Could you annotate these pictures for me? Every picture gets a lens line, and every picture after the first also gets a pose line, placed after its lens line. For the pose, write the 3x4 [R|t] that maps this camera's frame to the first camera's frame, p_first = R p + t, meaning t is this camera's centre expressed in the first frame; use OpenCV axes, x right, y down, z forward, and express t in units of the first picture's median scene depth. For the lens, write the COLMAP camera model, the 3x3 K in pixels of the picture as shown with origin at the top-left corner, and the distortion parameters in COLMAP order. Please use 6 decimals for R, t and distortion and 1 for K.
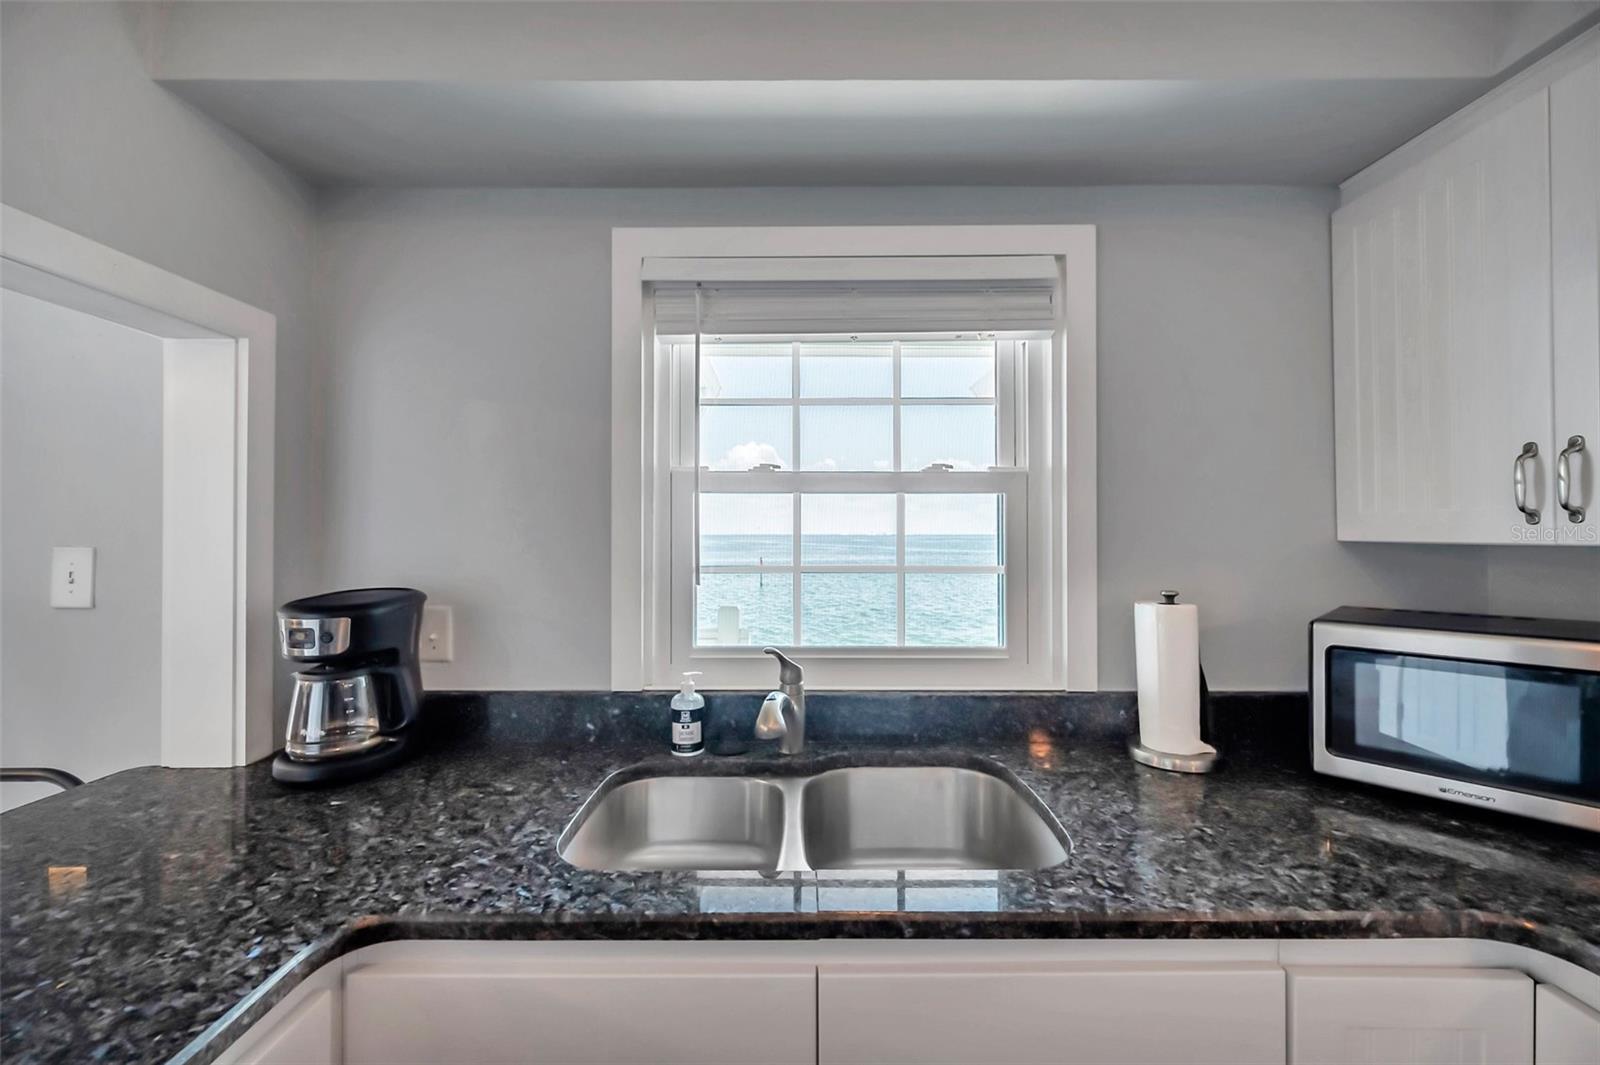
lens RADIAL K [[642.4, 0, 798.4], [0, 642.4, 529.2], [0, 0, 1]] dist [-0.004104, -0.000058]
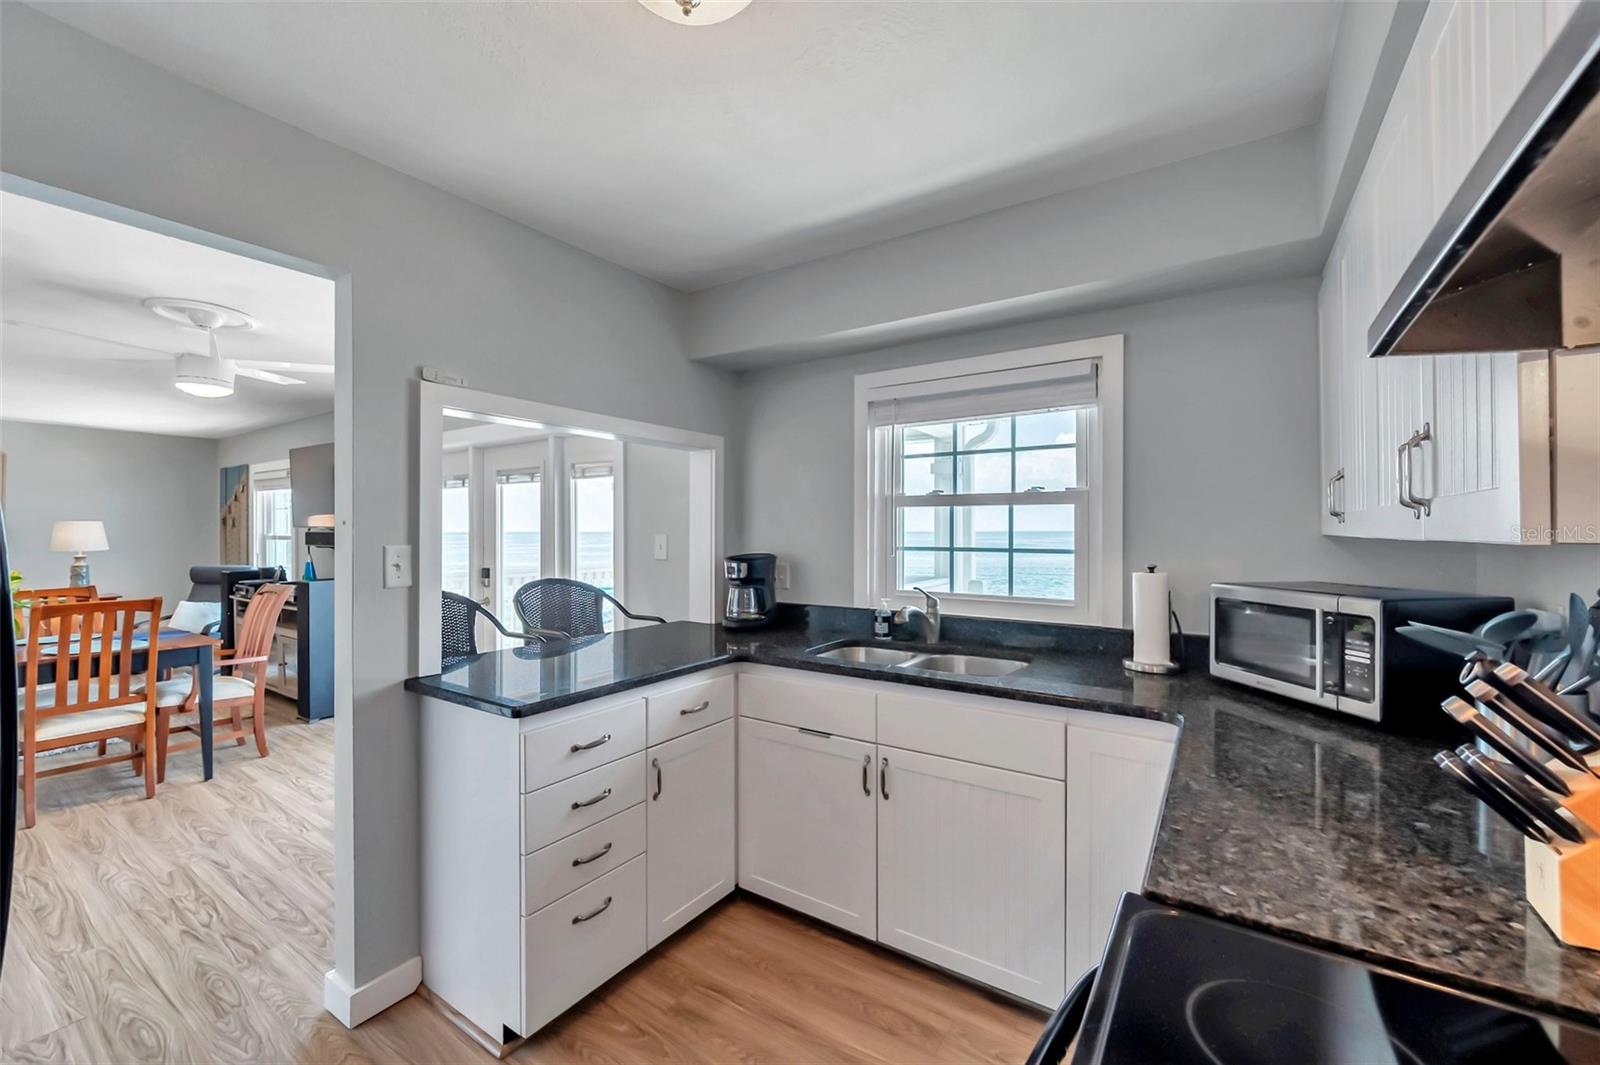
lens RADIAL K [[645.9, 0, 803.2], [0, 645.9, 529.7], [0, 0, 1]] dist [0.000080, 0.000019]
pose [[0.833104, 0.000230, -0.553117, 0.747370], [0.000741, 0.999999, 0.001532, 0.005315], [0.553116, -0.001686, 0.833102, -0.828913]]
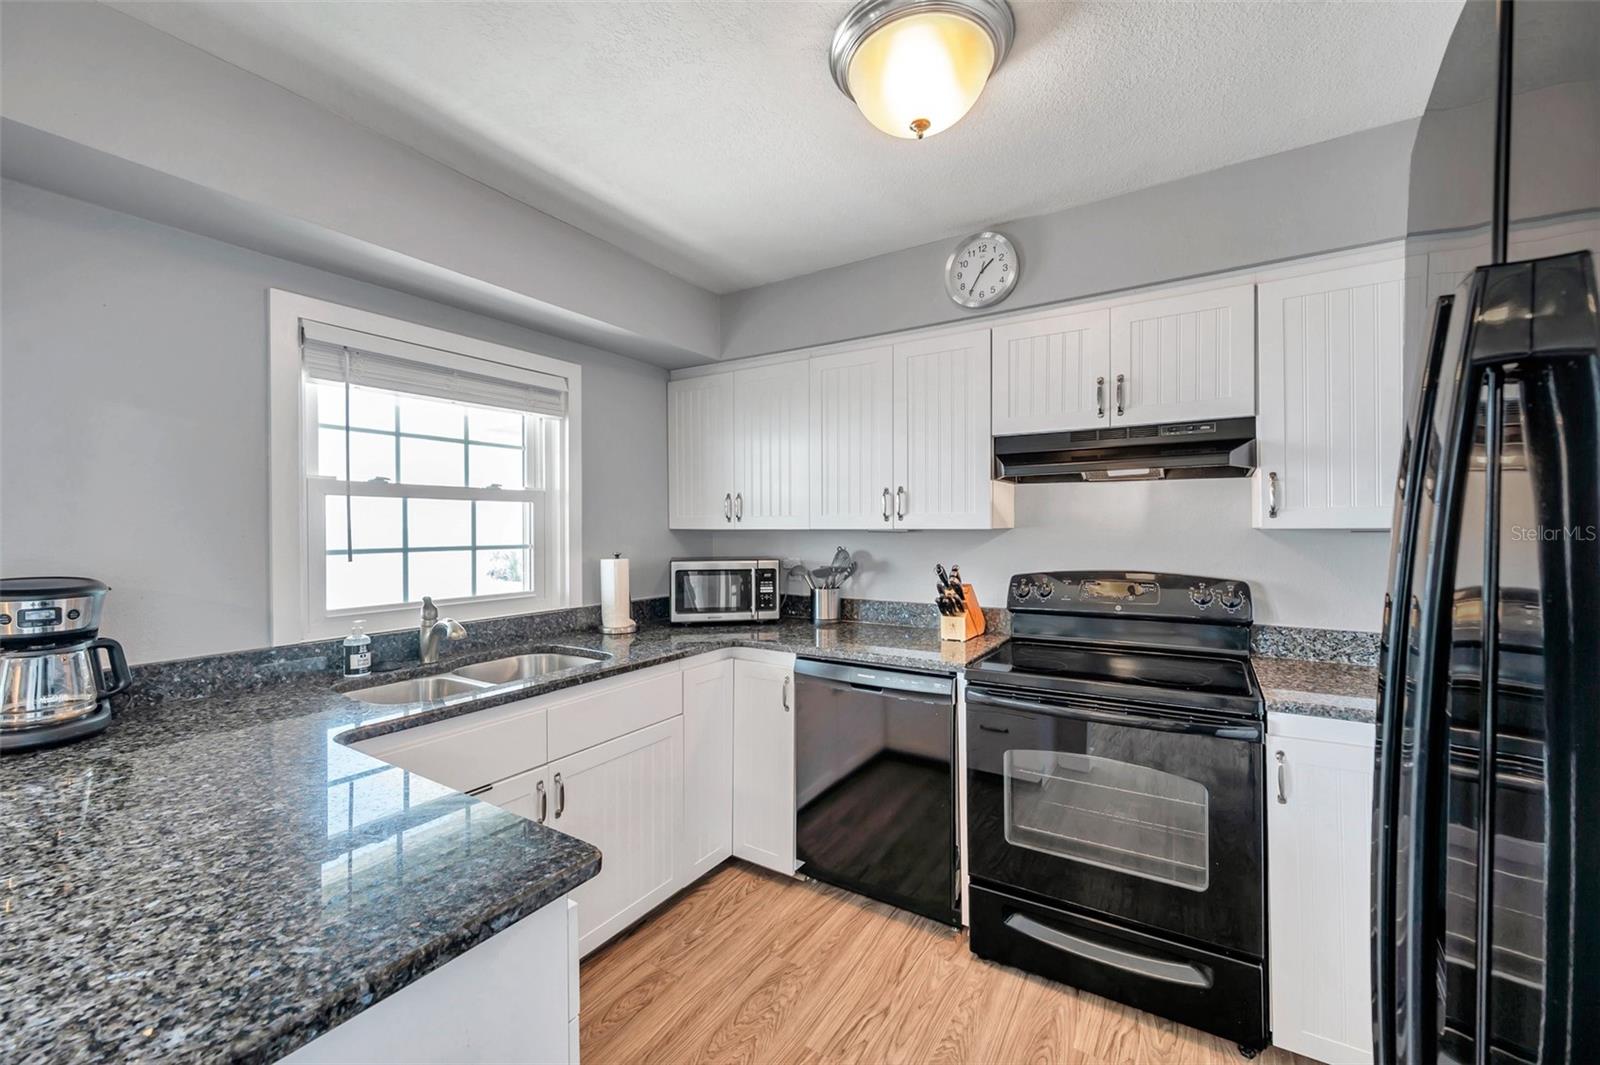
lens RADIAL K [[632.4, 0, 799.0], [0, 632.4, 528.2], [0, 0, 1]] dist [-0.001530, 0.000064]
pose [[0.532320, -0.001986, 0.846541, -0.869321], [-0.001450, 0.999994, 0.003258, 0.007754], [-0.846542, -0.002961, 0.532314, -0.620424]]
